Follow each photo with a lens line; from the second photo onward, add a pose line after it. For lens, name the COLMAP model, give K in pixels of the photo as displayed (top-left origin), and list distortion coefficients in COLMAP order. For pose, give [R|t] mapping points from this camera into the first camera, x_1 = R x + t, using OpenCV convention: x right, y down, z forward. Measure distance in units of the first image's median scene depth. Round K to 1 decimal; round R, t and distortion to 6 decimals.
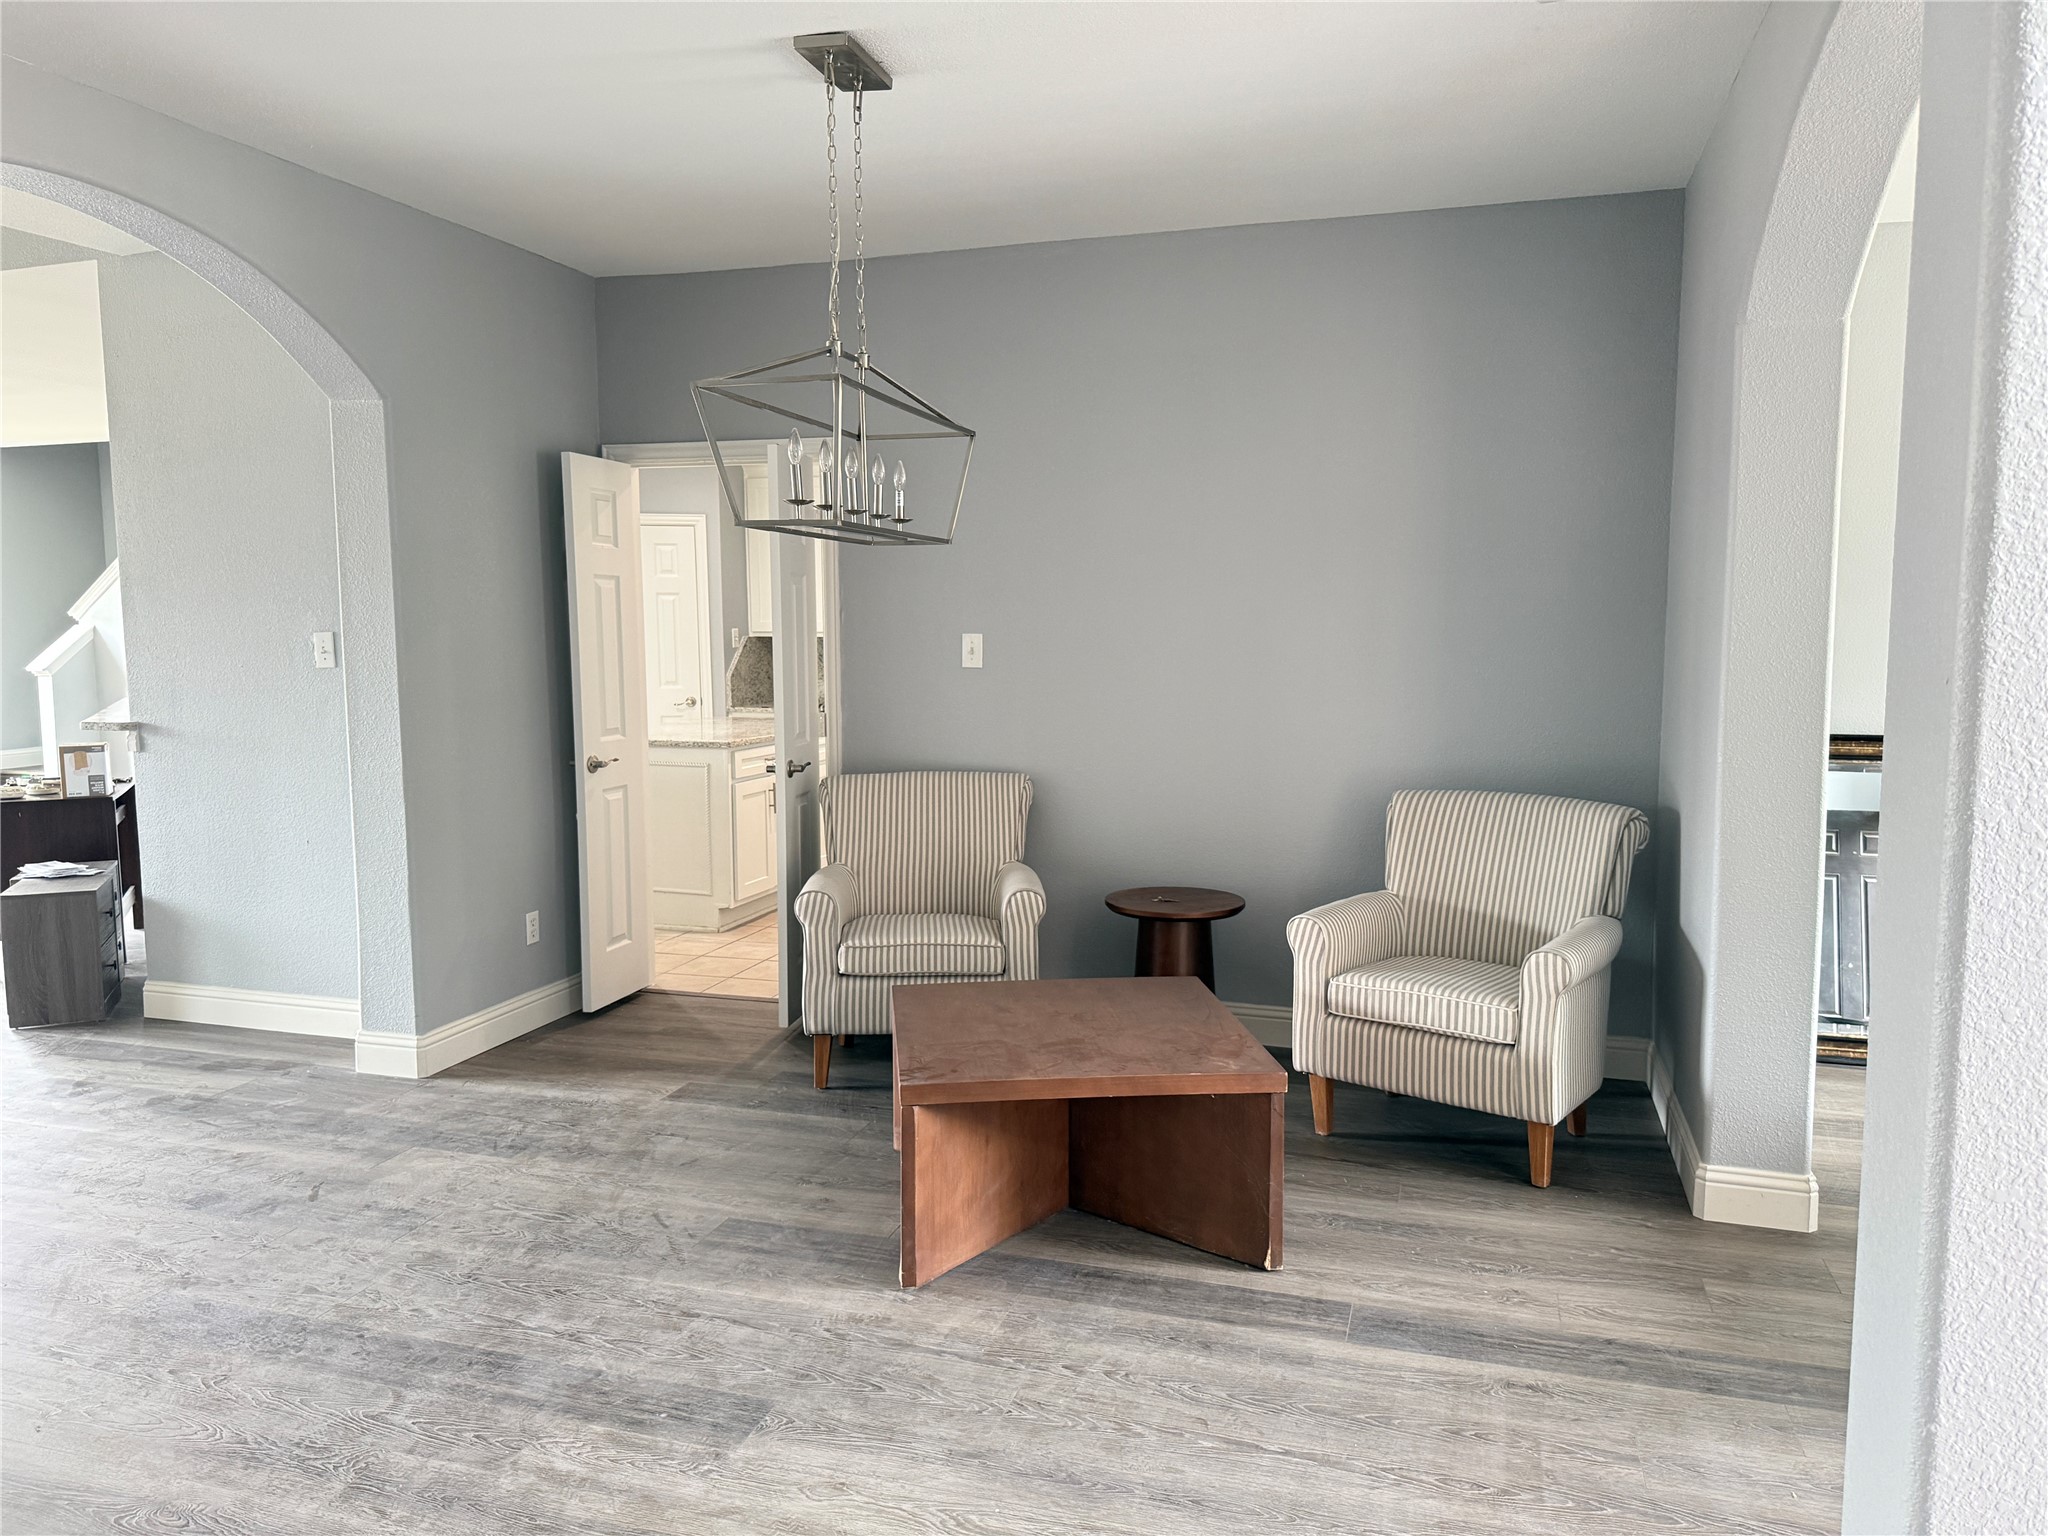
lens RADIAL K [[1438.5, 0, 1024.0], [0, 1438.5, 768.0], [0, 0, 1]] dist [0.000141, -0.007866]
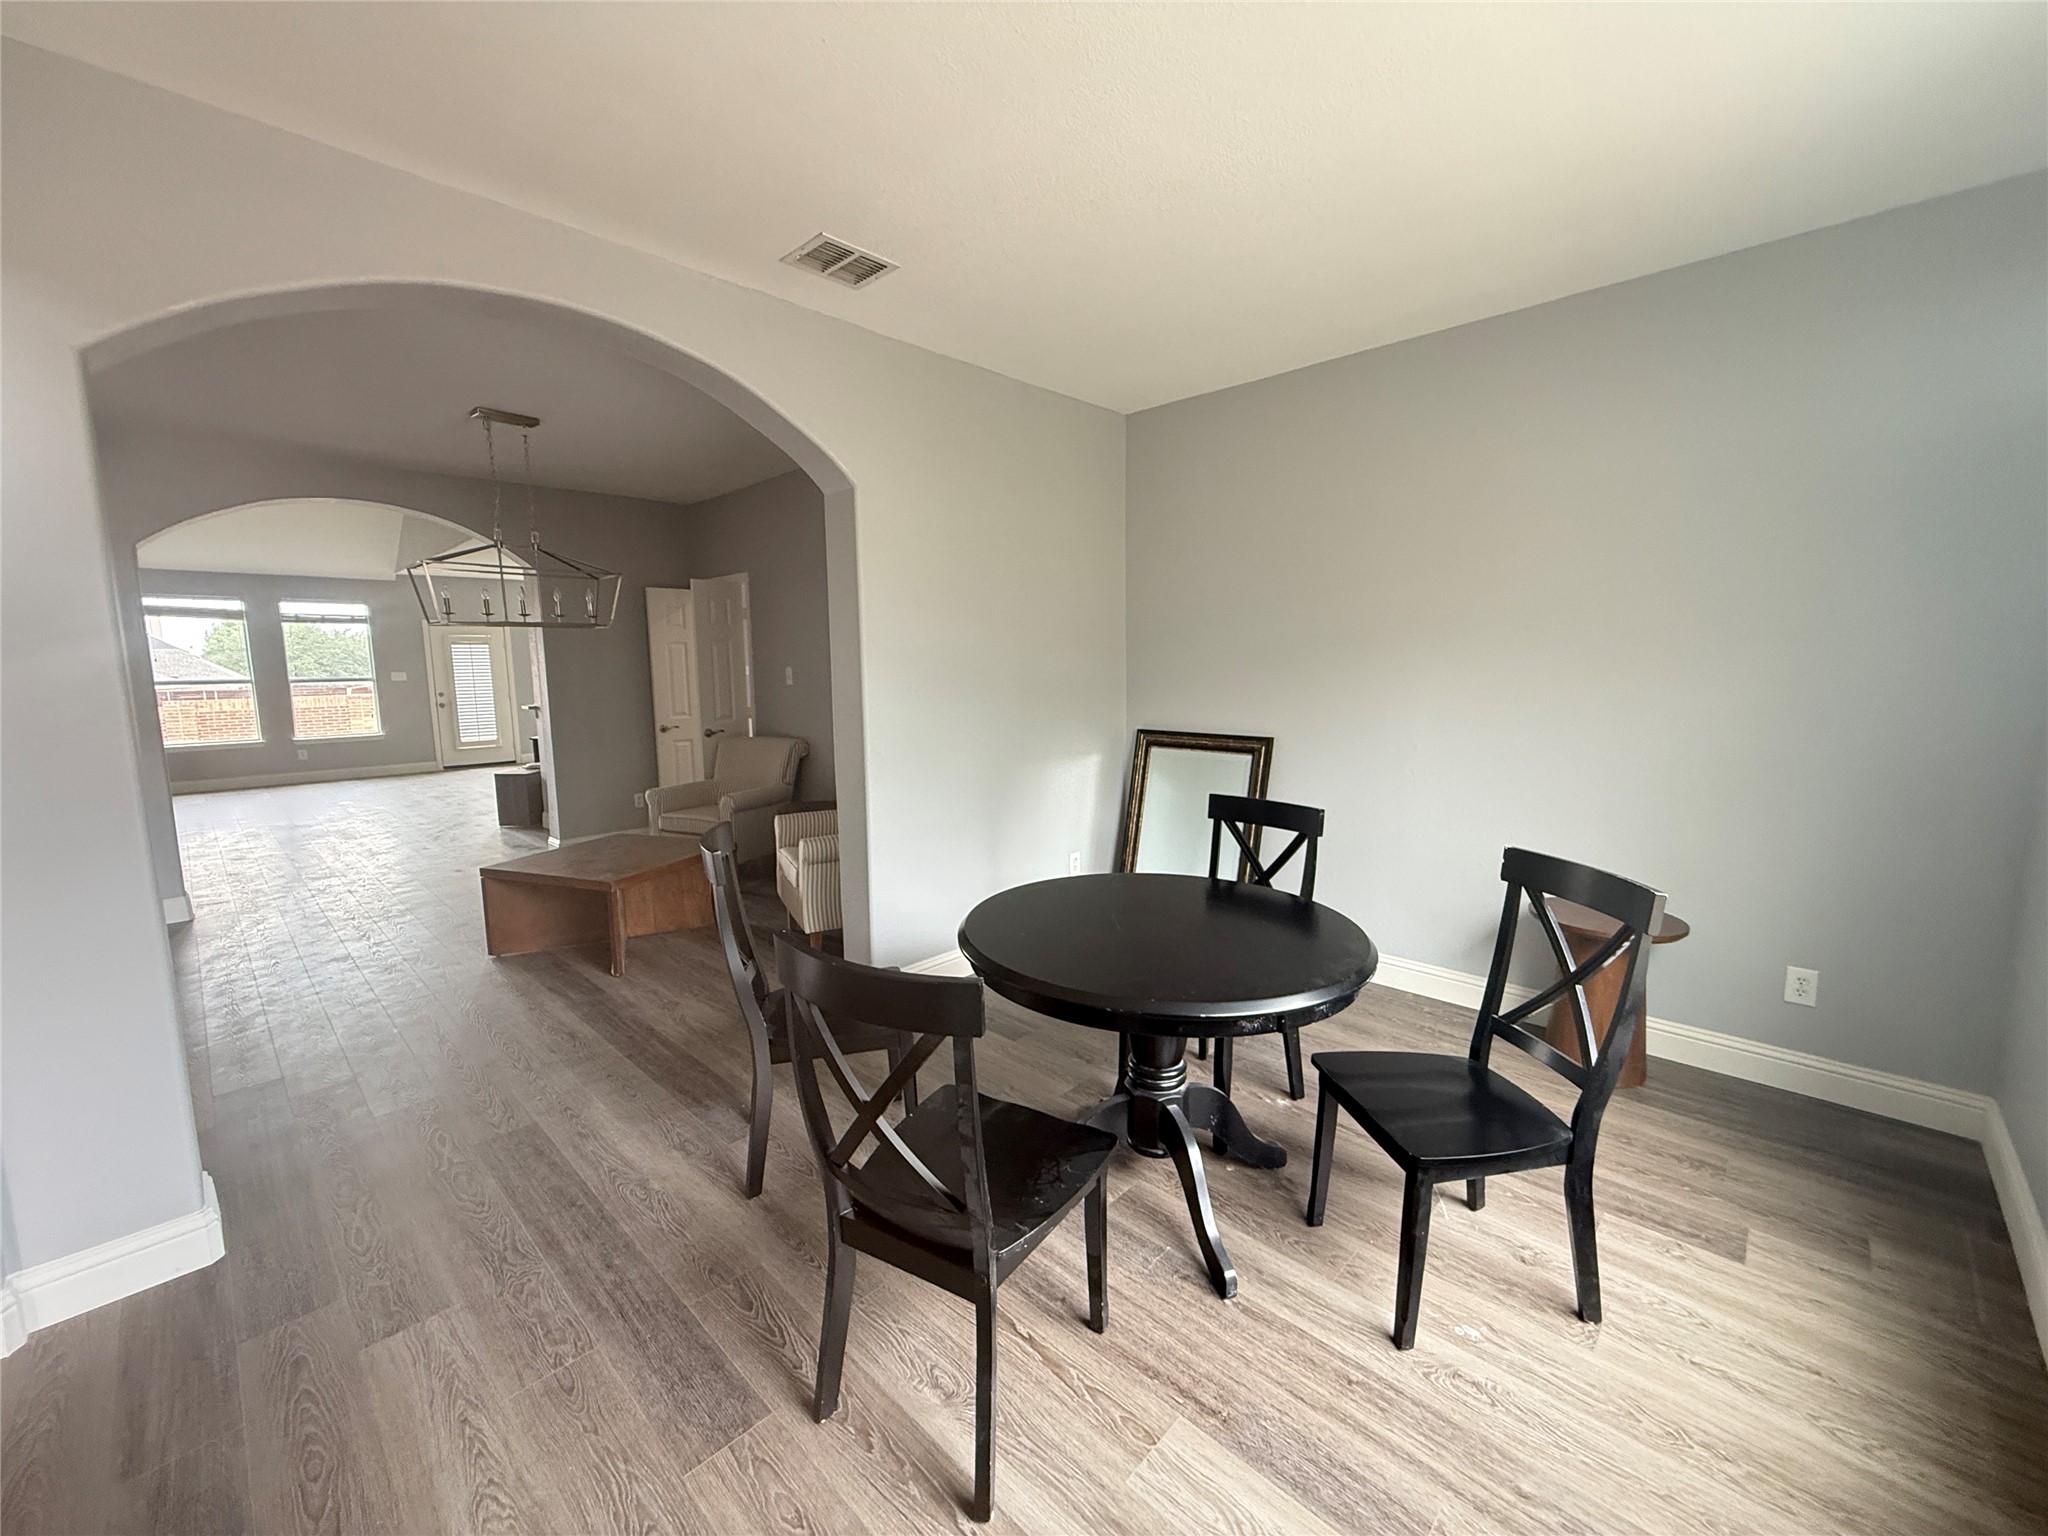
lens RADIAL K [[805.6, 0, 1024.0], [0, 805.6, 768.0], [0, 0, 1]] dist [0.000441, 0.000455]
pose [[0.898136, 0.050198, -0.436844, 1.061550], [-0.035121, 0.998478, 0.042530, -0.021011], [0.438314, -0.022856, 0.898531, 0.185681]]
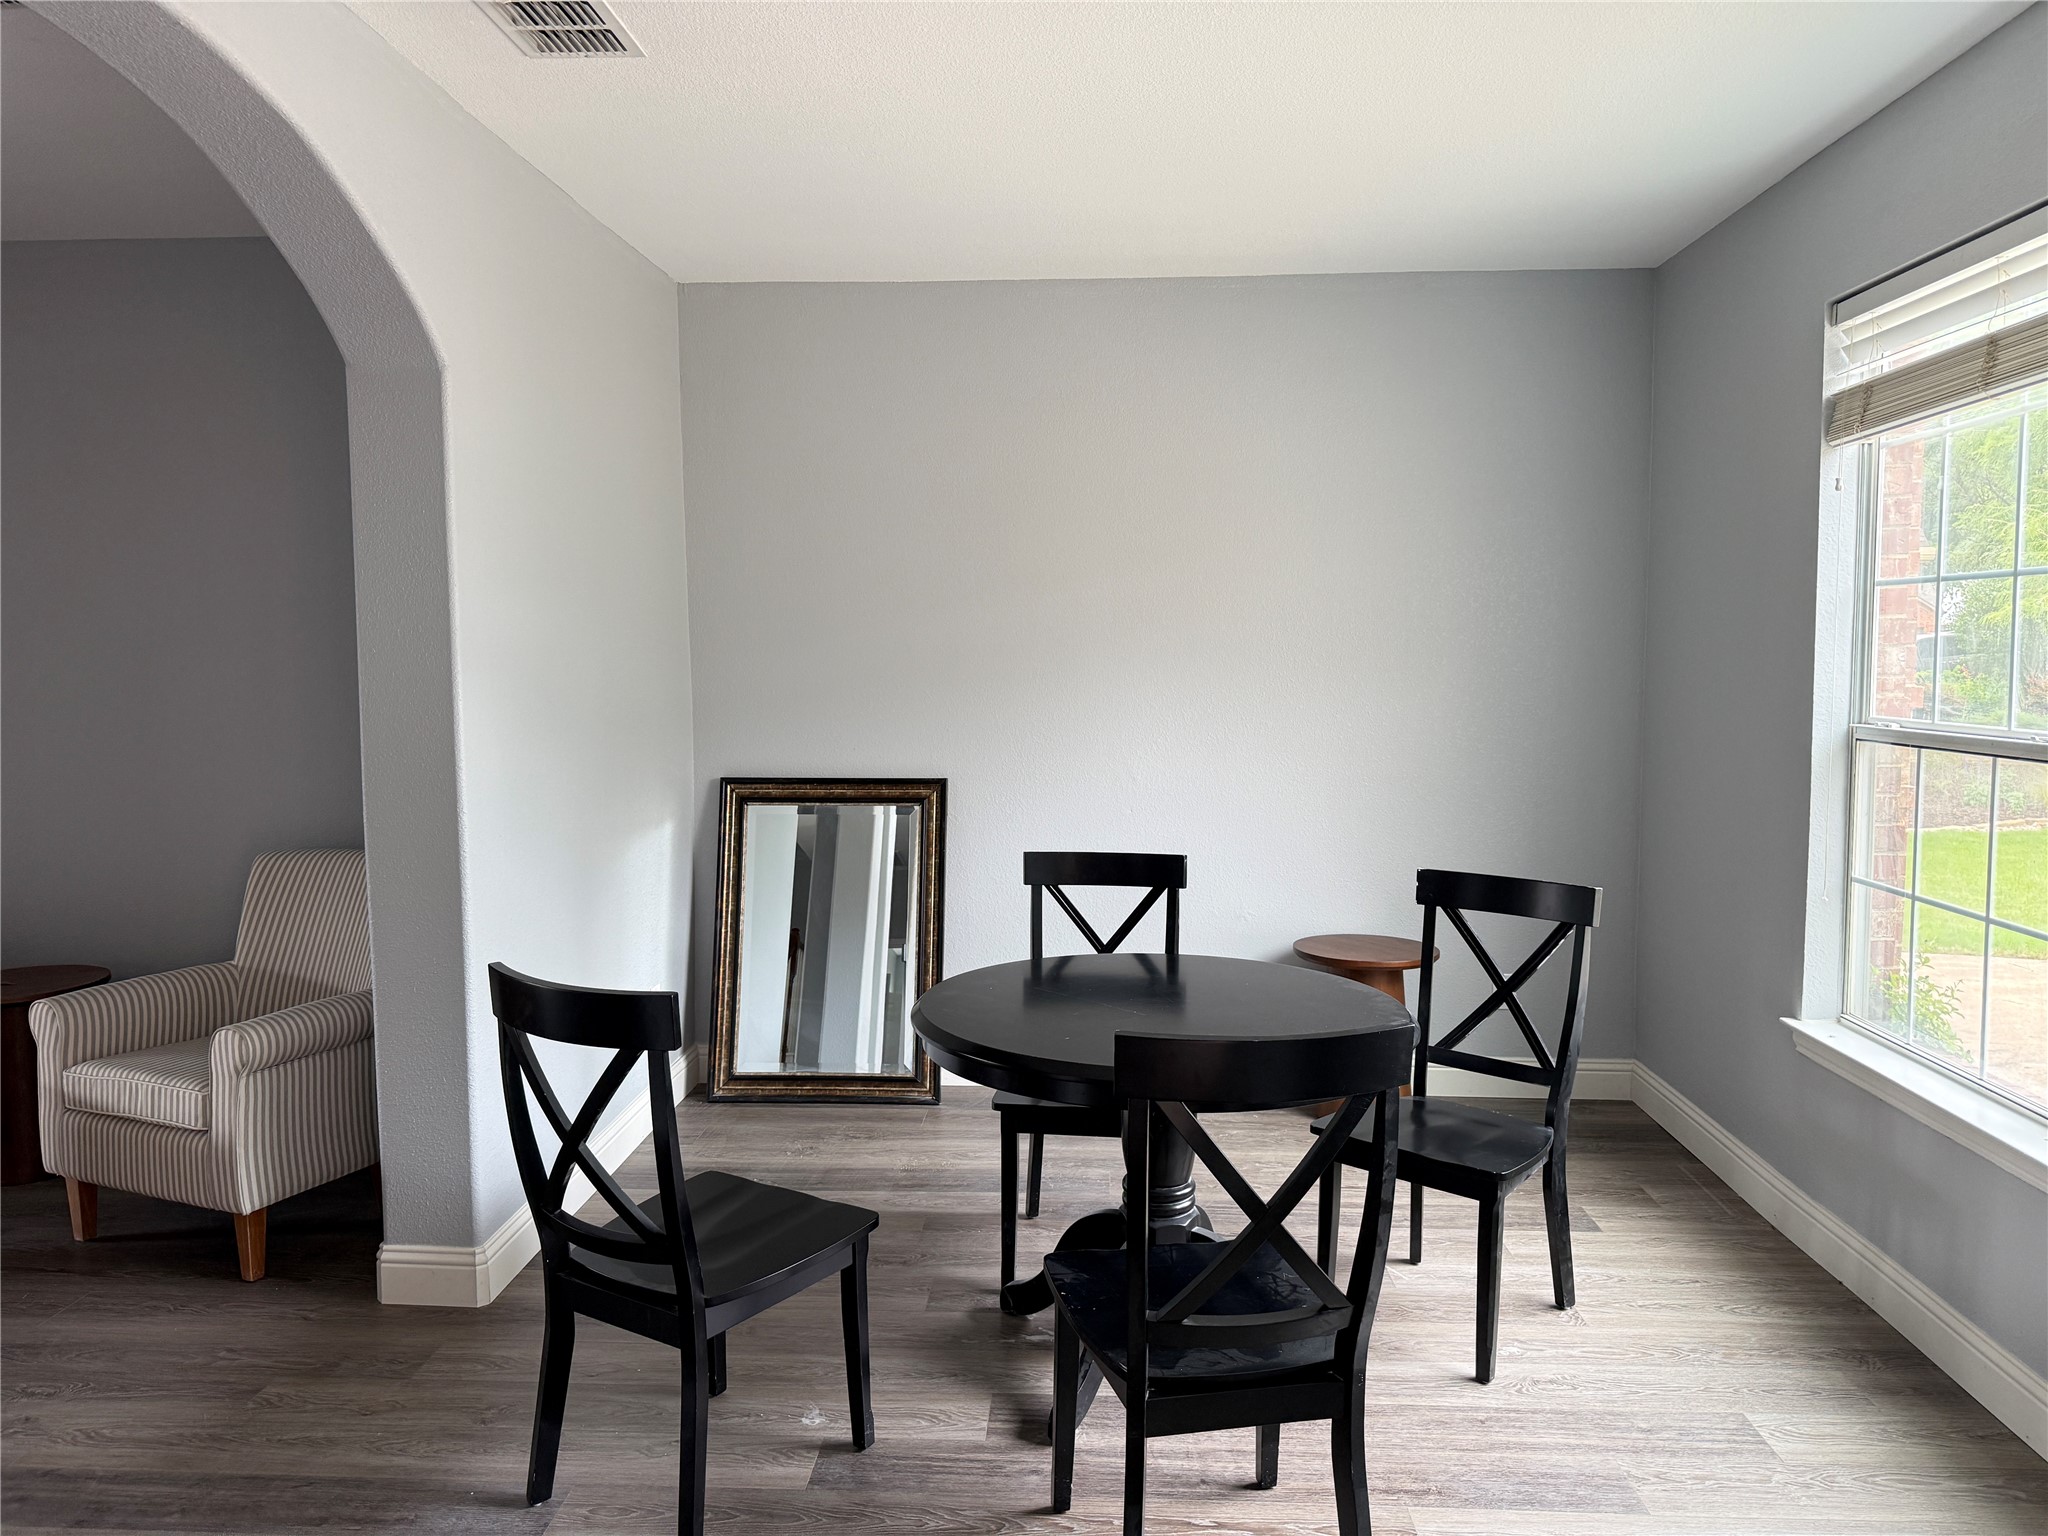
lens RADIAL K [[1438.5, 0, 1024.0], [0, 1438.5, 768.0], [0, 0, 1]] dist [0.000141, -0.007866]
pose [[0.968361, -0.021870, 0.248592, 0.626238], [0.027747, 0.999412, -0.020164, -0.007894], [-0.248005, 0.026424, 0.968398, -0.031889]]
